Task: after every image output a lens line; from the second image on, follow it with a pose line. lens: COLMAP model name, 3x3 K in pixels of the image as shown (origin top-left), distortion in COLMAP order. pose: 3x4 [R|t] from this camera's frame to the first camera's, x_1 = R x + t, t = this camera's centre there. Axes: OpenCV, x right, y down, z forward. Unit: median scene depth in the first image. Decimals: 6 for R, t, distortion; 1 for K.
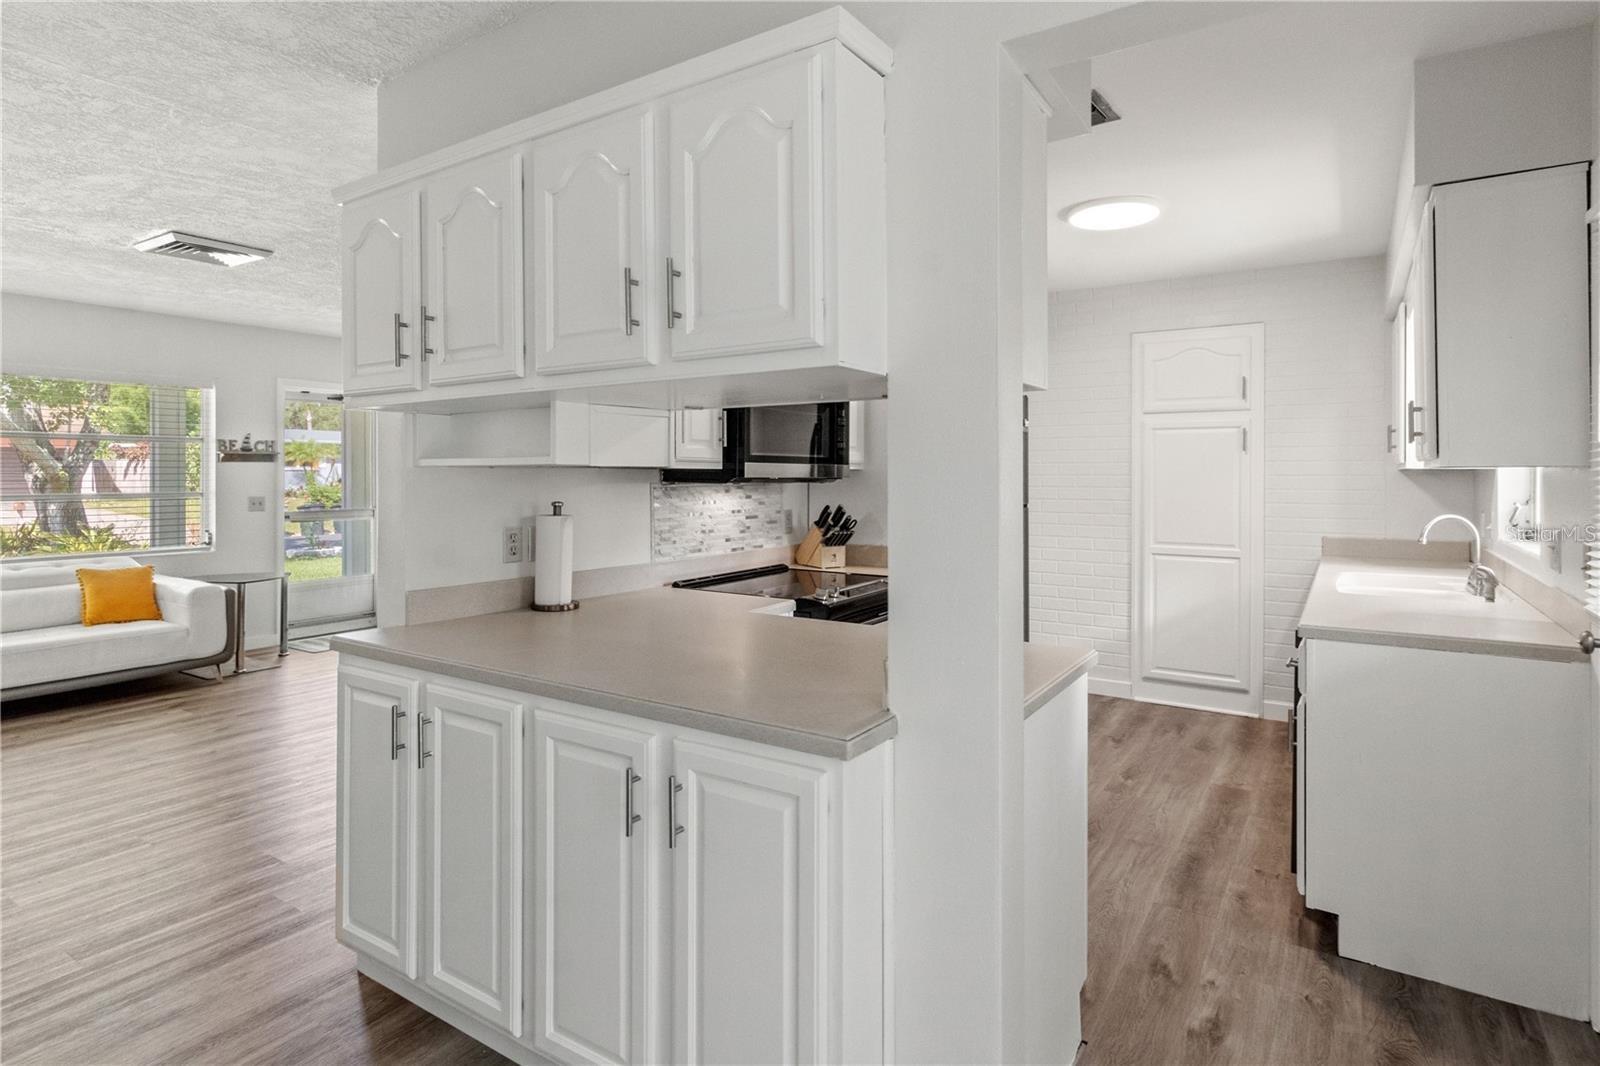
lens RADIAL K [[829.9, 0, 796.9], [0, 829.9, 472.3], [0, 0, 1]] dist [-0.001667, 0.000002]
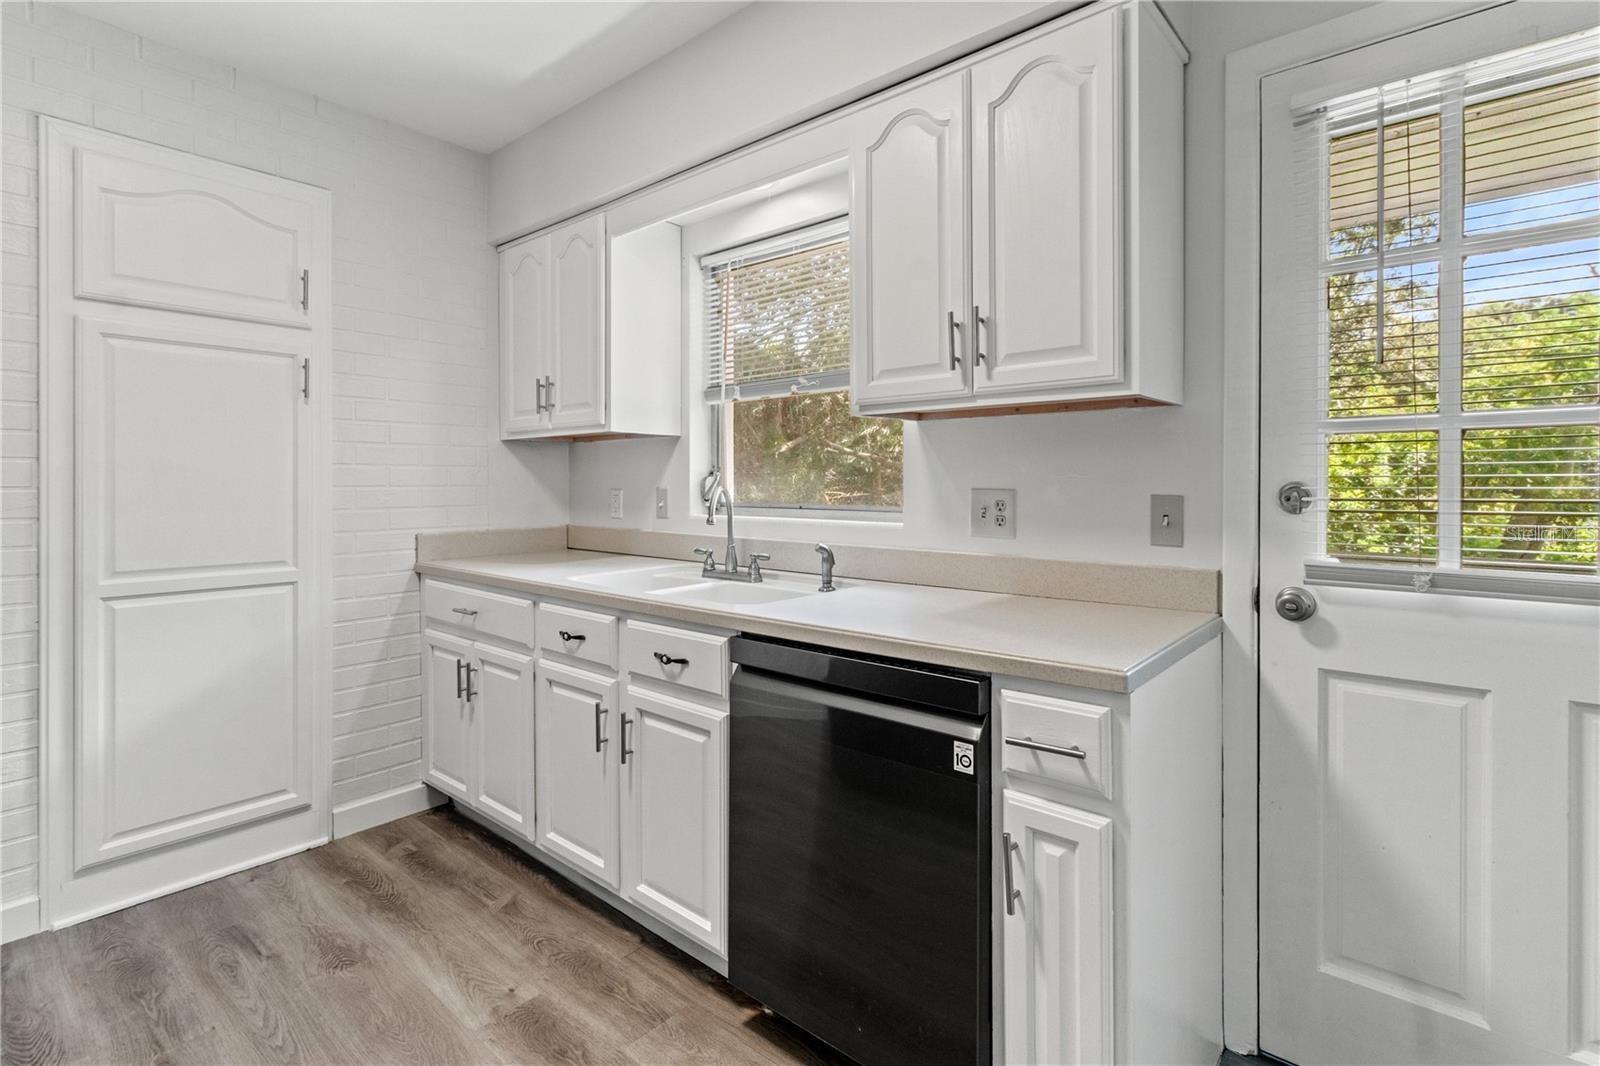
lens RADIAL K [[758.8, 0, 794.9], [0, 758.8, 482.1], [0, 0, 1]] dist [-0.000720, 0.000698]
pose [[0.127335, -0.000853, 0.991859, 0.074886], [0.000247, 1.000000, 0.000828, 0.047104], [-0.991860, 0.000139, 0.127335, 0.842988]]
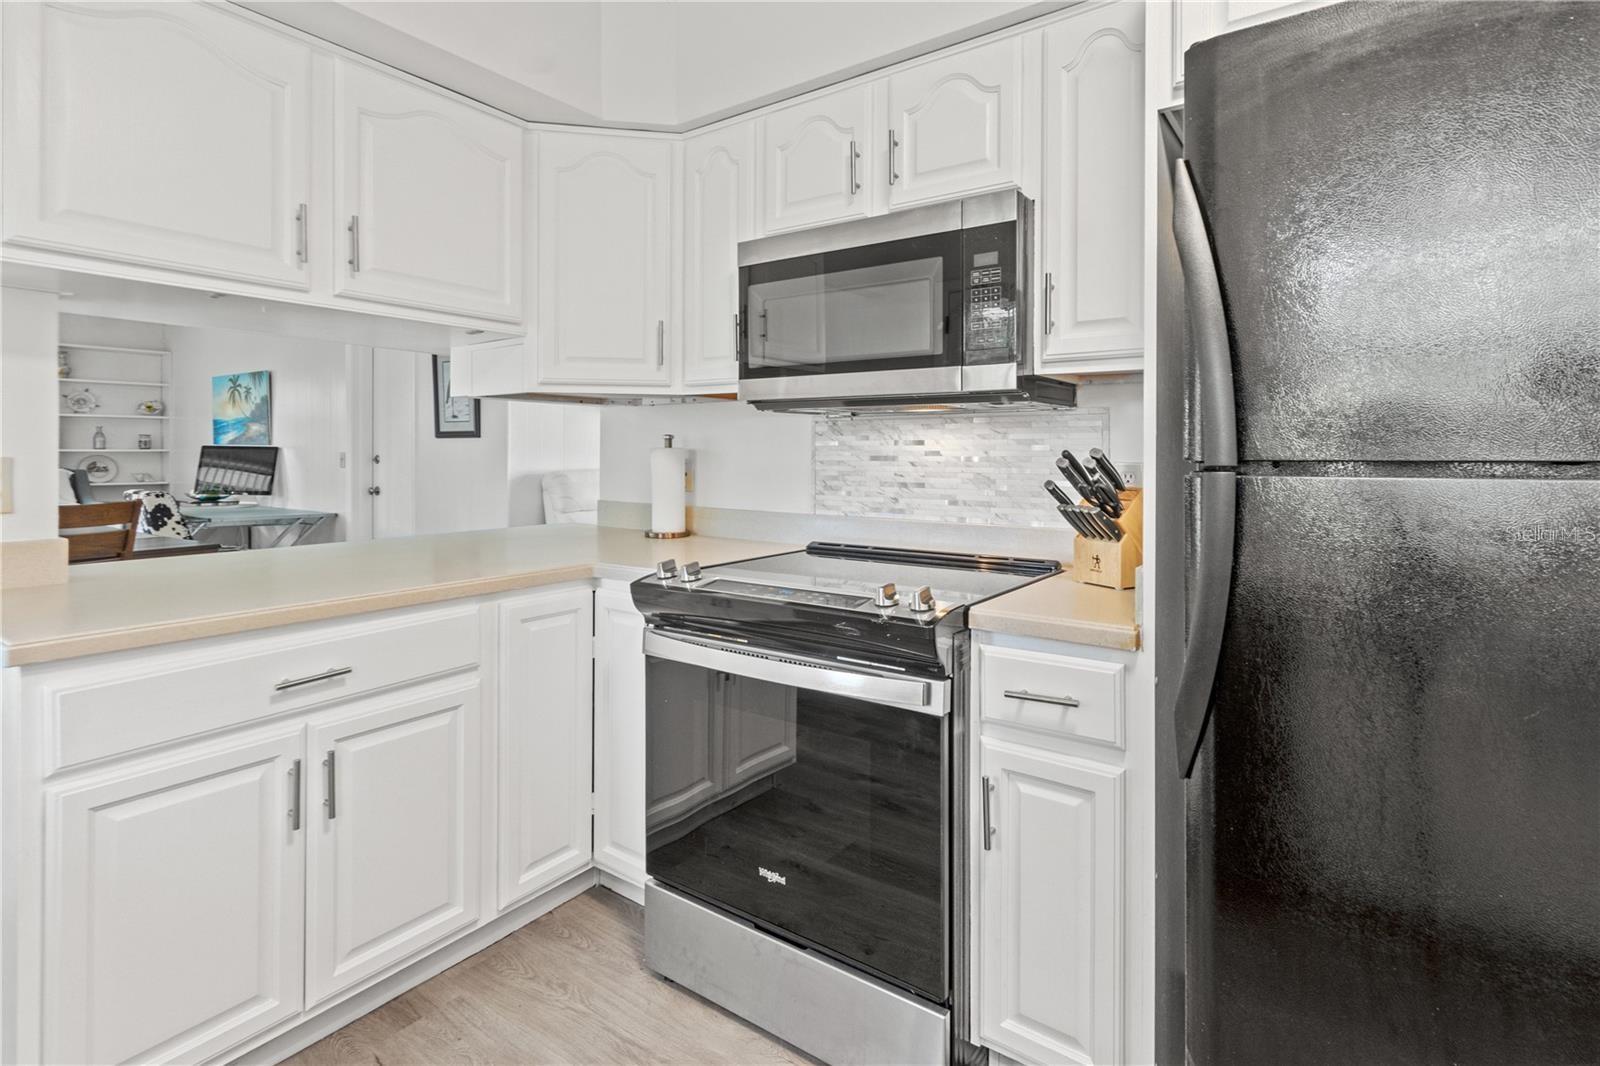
lens RADIAL K [[785.6, 0, 826.0], [0, 785.6, 457.2], [0, 0, 1]] dist [0.000993, 0.000128]
pose [[-0.018386, 0.004588, -0.999820, 0.577825], [-0.003460, 0.999983, 0.004653, 0.048920], [0.999825, 0.003545, -0.018370, 1.012985]]
